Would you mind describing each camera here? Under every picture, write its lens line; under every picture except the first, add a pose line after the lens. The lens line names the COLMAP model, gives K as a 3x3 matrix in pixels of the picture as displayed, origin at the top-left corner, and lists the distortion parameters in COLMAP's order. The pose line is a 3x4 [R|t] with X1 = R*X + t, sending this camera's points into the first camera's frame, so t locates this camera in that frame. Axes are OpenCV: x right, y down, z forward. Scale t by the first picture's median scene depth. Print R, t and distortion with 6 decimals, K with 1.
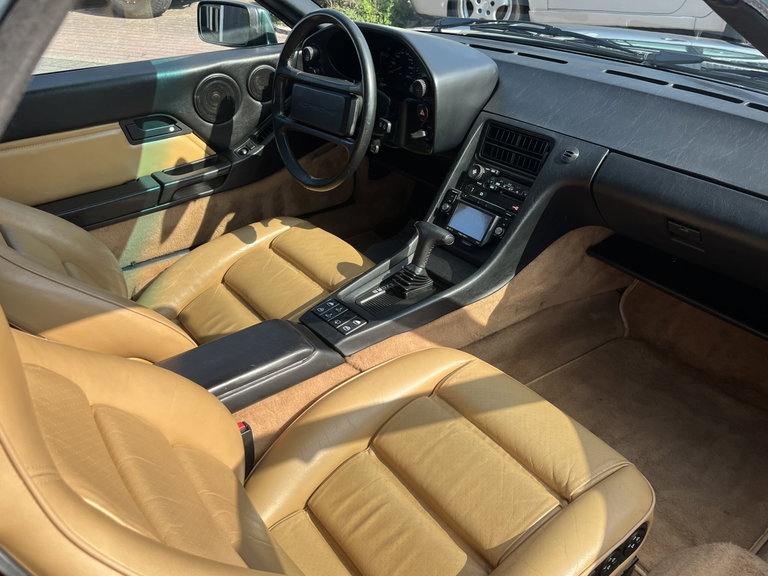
lens RADIAL K [[667.0, 0, 387.8], [0, 667.0, 283.5], [0, 0, 1]] dist [0.041600, -0.049029]
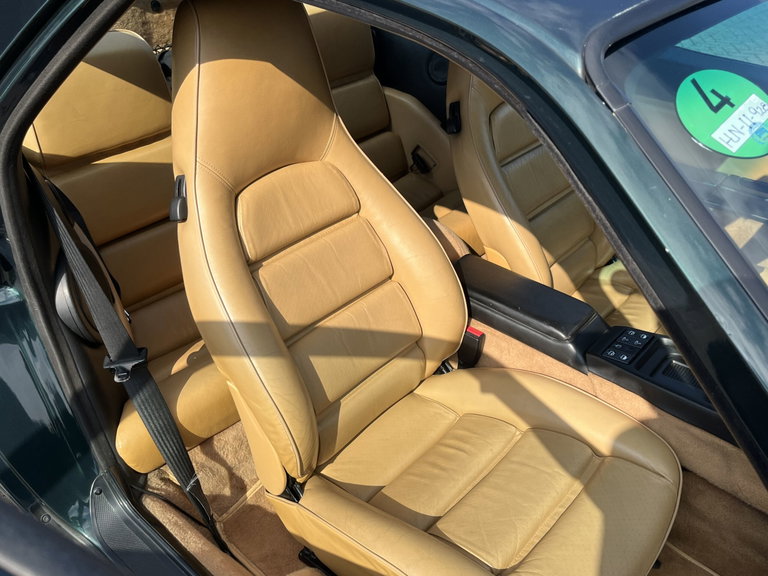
lens RADIAL K [[667.0, 0, 383.1], [0, 667.0, 291.6], [0, 0, 1]] dist [0.041600, -0.049029]
pose [[0.205310, 0.575818, -0.791379, 0.548087], [-0.514155, 0.751491, 0.413406, -0.217720], [0.832762, 0.322015, 0.450349, 0.201106]]
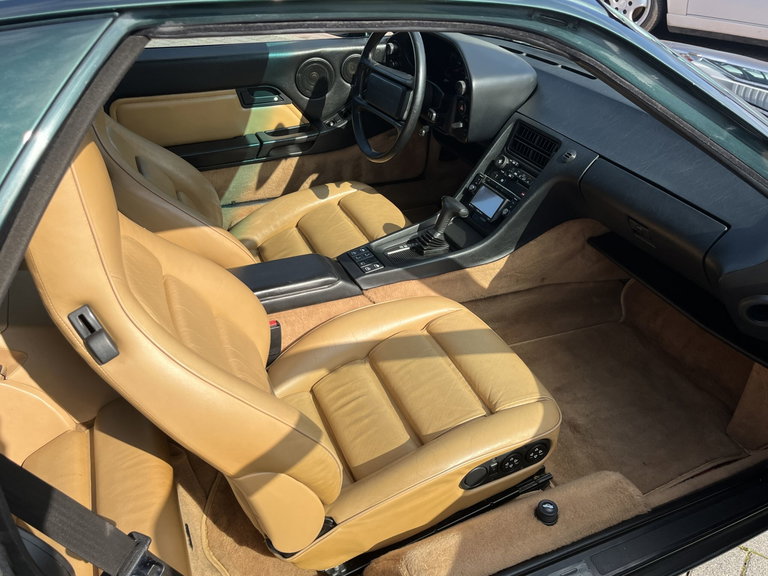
lens RADIAL K [[667.0, 0, 383.7], [0, 667.0, 287.8], [0, 0, 1]] dist [0.041600, -0.049029]
pose [[0.971847, 0.156489, -0.176137, 0.180388], [-0.150555, 0.987500, 0.046650, 0.034412], [0.181236, -0.018819, 0.983260, -0.237411]]
